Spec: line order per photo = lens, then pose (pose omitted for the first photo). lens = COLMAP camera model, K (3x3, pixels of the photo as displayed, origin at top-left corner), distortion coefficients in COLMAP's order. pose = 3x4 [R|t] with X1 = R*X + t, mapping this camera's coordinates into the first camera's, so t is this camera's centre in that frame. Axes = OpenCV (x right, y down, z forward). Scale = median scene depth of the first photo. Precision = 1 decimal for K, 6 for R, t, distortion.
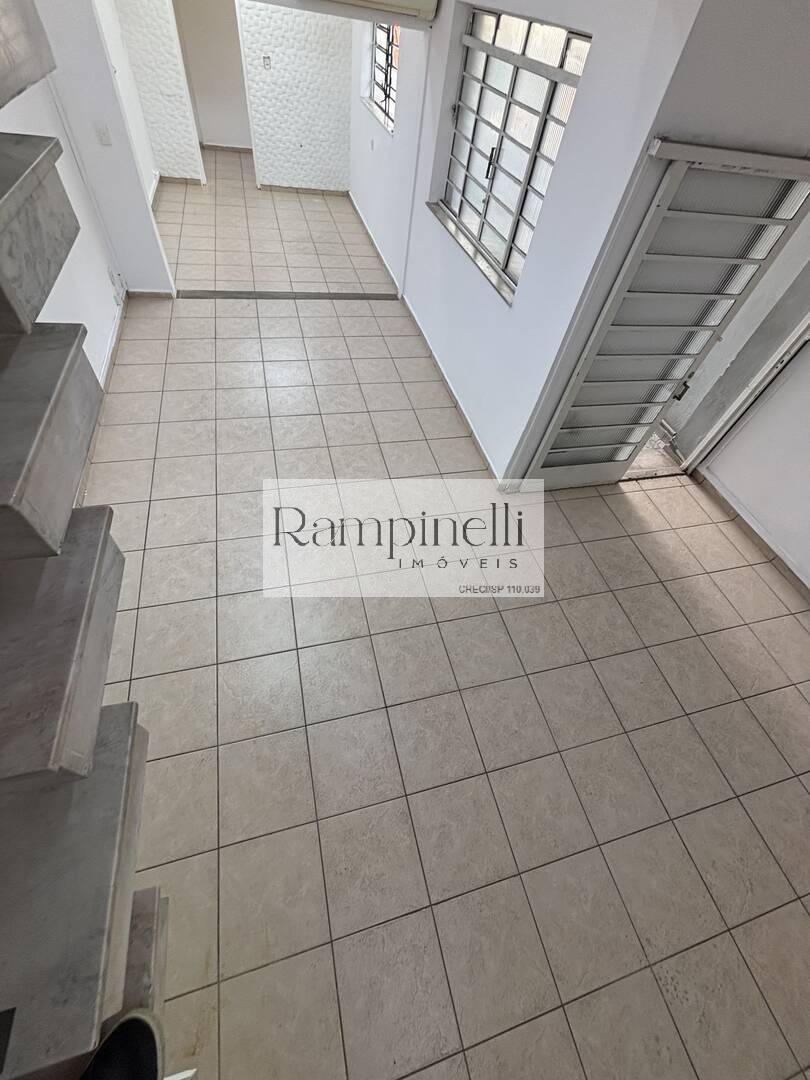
lens RADIAL K [[438.0, 0, 406.8], [0, 438.0, 544.4], [0, 0, 1]] dist [-0.007370, 0.000766]
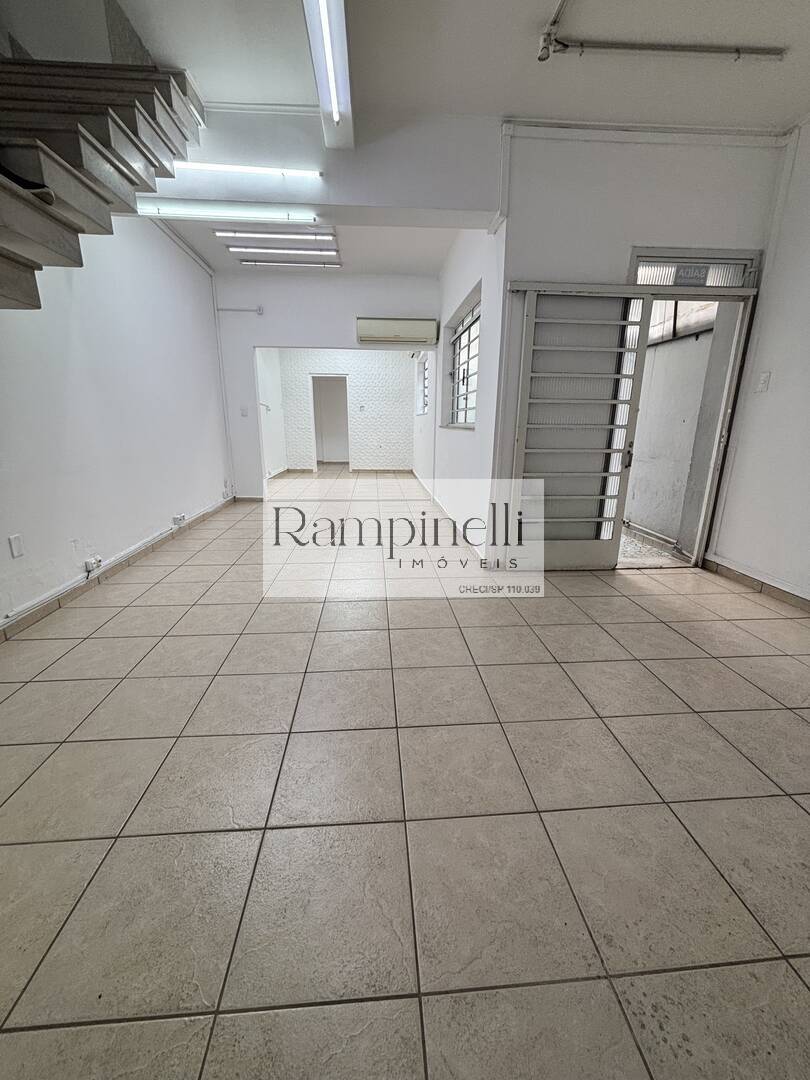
lens RADIAL K [[438.0, 0, 403.6], [0, 438.0, 544.2], [0, 0, 1]] dist [-0.007370, 0.000766]
pose [[0.976456, -0.063601, -0.206130, 0.233152], [-0.073701, 0.799692, -0.595870, 0.447118], [0.202738, 0.597033, 0.776176, 0.114725]]
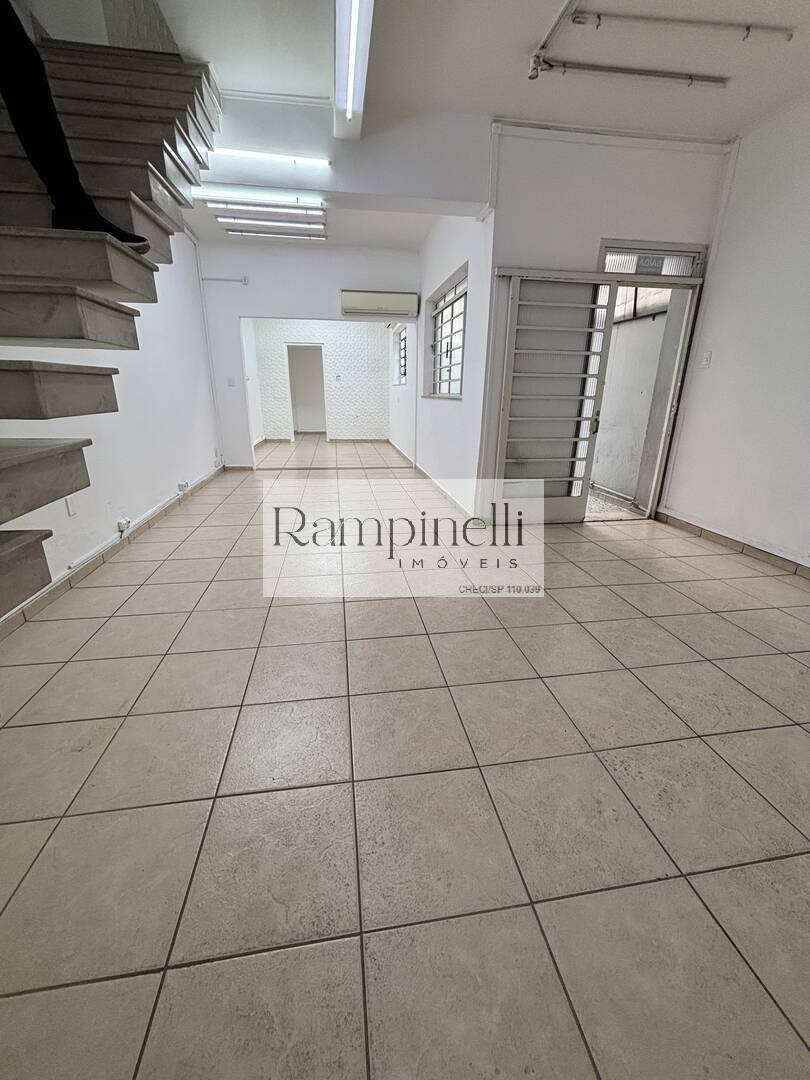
lens RADIAL K [[438.0, 0, 403.6], [0, 438.0, 544.6], [0, 0, 1]] dist [-0.007370, 0.000766]
pose [[0.988202, -0.074127, -0.134025, 0.172621], [-0.011345, 0.837243, -0.546713, 0.557680], [0.152738, 0.541783, 0.826524, 0.015999]]
